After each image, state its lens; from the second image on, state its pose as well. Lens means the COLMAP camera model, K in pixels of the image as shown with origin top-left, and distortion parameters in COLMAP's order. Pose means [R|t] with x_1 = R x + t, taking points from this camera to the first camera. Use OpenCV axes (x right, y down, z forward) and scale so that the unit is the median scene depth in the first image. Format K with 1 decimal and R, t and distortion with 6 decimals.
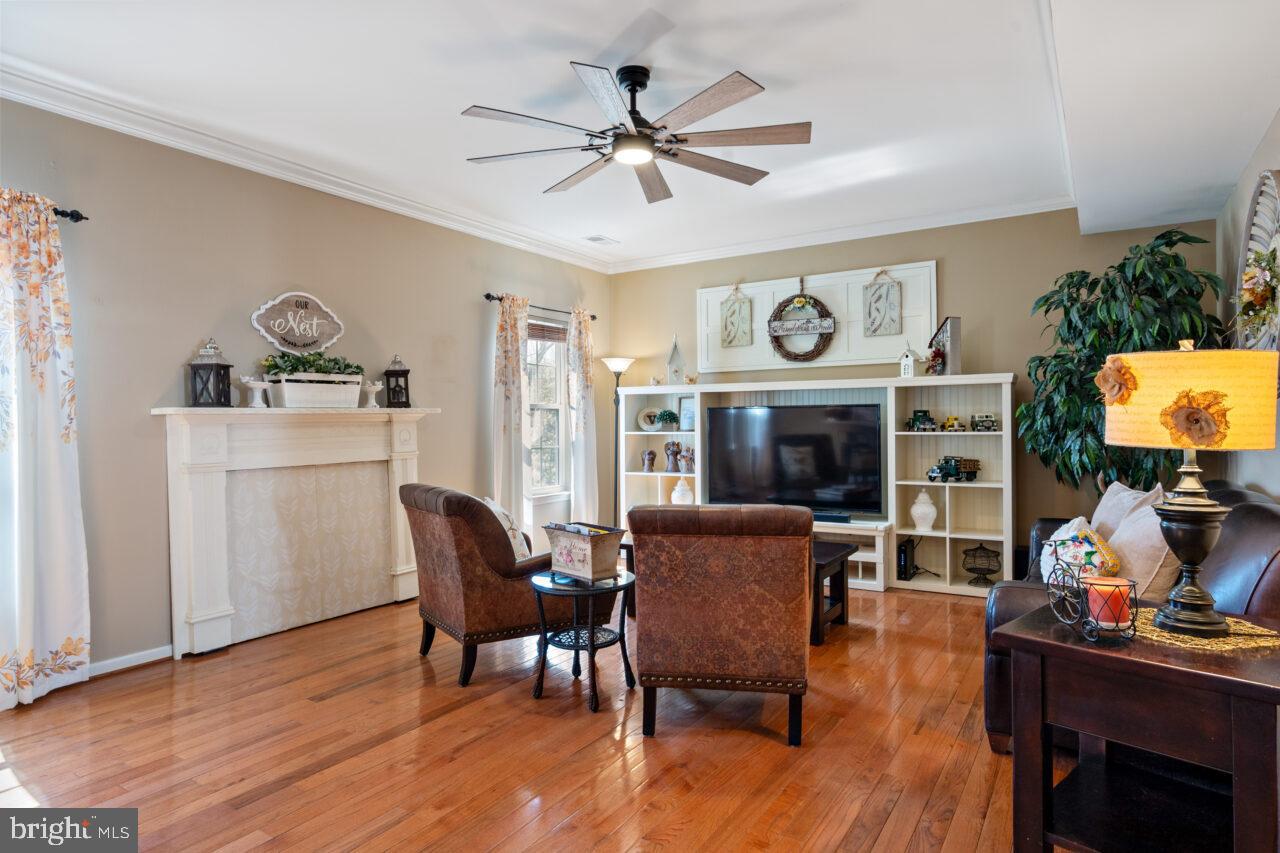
lens RADIAL K [[726.1, 0, 639.9], [0, 726.1, 425.5], [0, 0, 1]] dist [-0.000680, -0.000111]
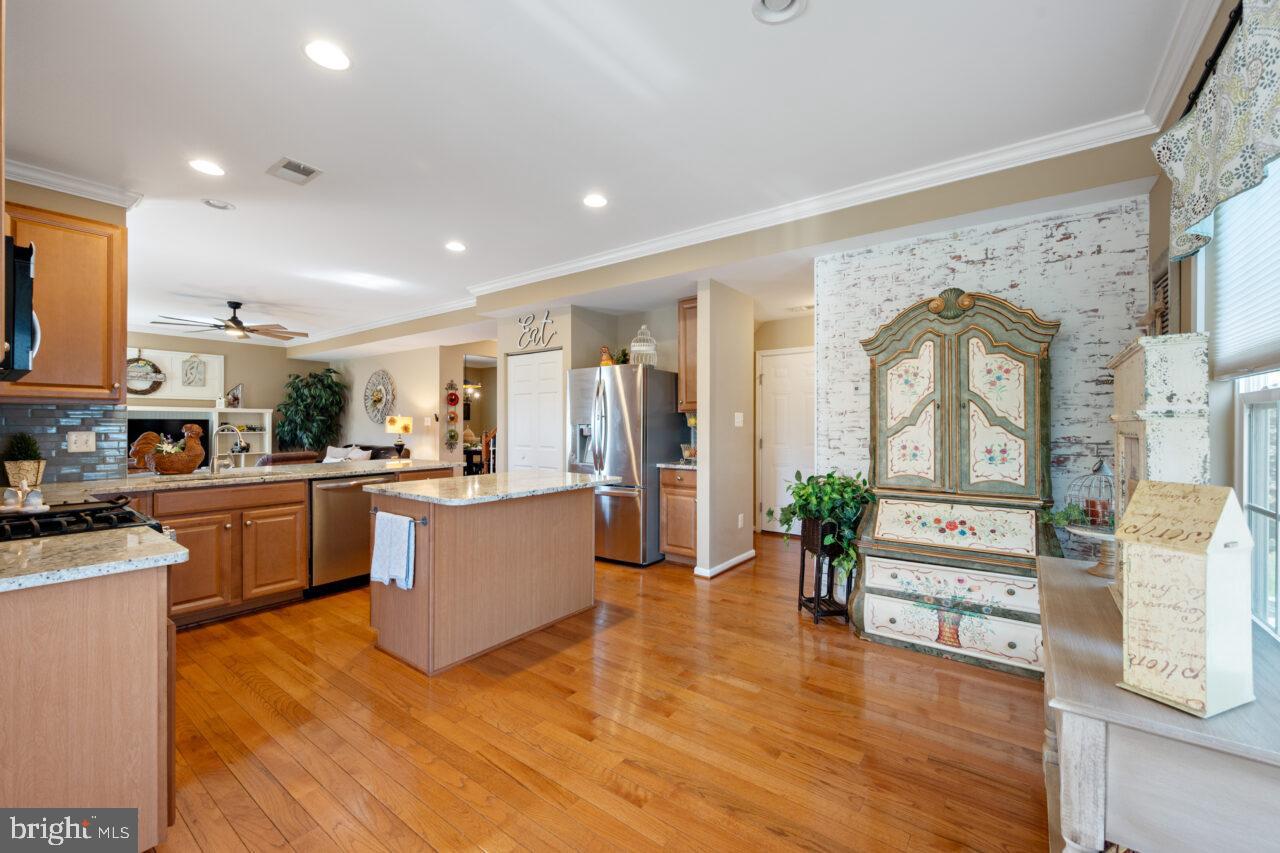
lens RADIAL K [[512.7, 0, 638.6], [0, 512.7, 424.9], [0, 0, 1]] dist [-0.000924, -0.000201]
pose [[0.081278, 0.007055, 0.996666, -1.128073], [-0.000747, 0.999975, -0.007018, -0.002847], [-0.996691, -0.000174, 0.081281, -0.434328]]
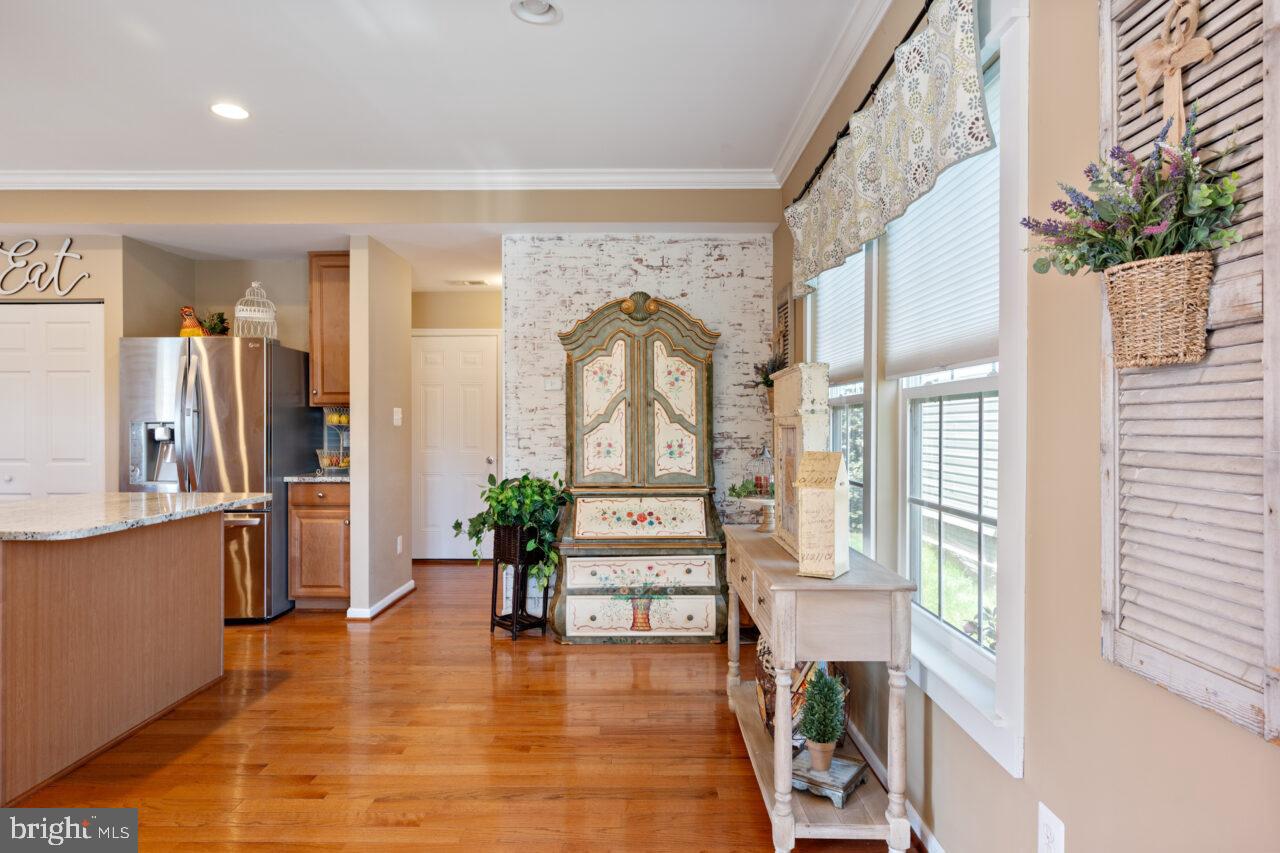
lens RADIAL K [[703.8, 0, 641.2], [0, 703.8, 428.4], [0, 0, 1]] dist [-0.003009, -0.001681]
pose [[-0.527948, 0.004800, 0.849263, -1.227119], [0.005999, 0.999980, -0.001922, 0.001795], [-0.849256, 0.004080, -0.527966, -0.305092]]
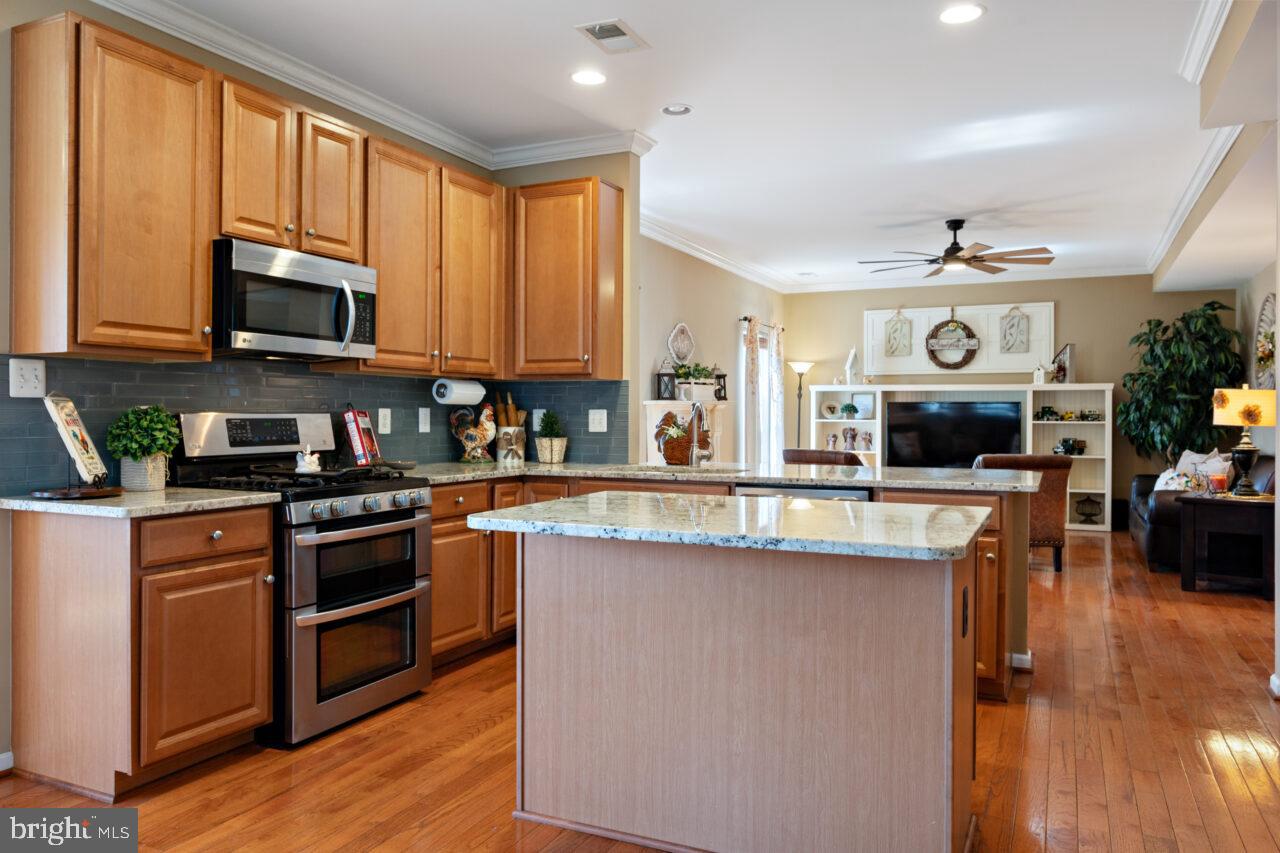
lens RADIAL K [[904.2, 0, 640.7], [0, 904.2, 413.8], [0, 0, 1]] dist [0.000121, -0.001047]
pose [[0.992338, 0.011890, 0.122979, -0.653778], [-0.011700, 0.999929, -0.002274, 0.007452], [-0.122997, 0.000818, 0.992407, -0.710360]]
